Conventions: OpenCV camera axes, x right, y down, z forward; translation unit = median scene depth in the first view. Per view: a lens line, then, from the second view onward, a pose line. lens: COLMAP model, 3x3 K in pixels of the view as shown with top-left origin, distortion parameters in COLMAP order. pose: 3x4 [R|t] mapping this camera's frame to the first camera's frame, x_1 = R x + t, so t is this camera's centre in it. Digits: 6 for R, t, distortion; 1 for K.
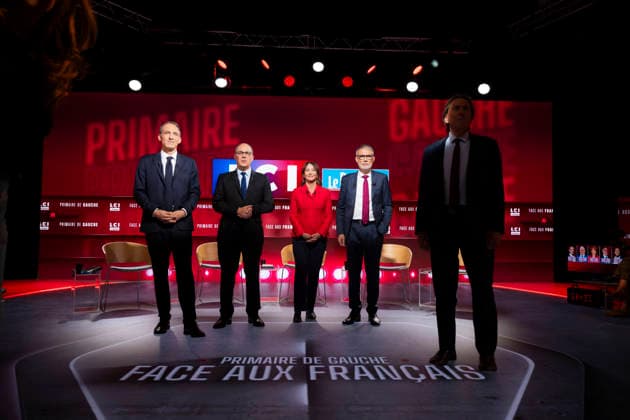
lens RADIAL K [[433.4, 0, 315.0], [0, 433.4, 210.0], [0, 0, 1]] dist [0.001765, -0.000038]
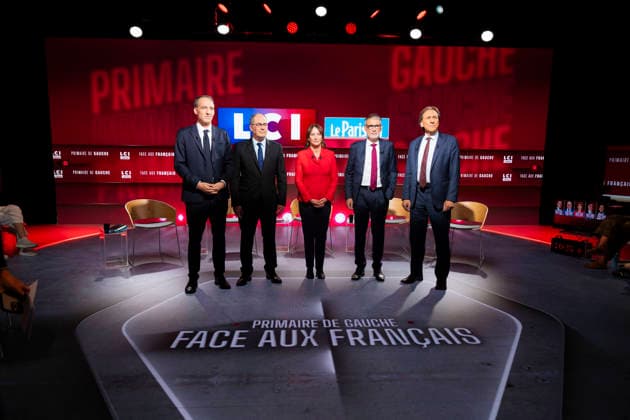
lens RADIAL K [[419.2, 0, 315.0], [0, 419.2, 210.0], [0, 0, 1]] dist [0.005546, 0.000207]
pose [[0.999890, -0.003675, 0.014380, -0.043349], [0.001159, 0.985236, 0.171197, -0.097125], [-0.014797, -0.171161, 0.985132, -0.034044]]
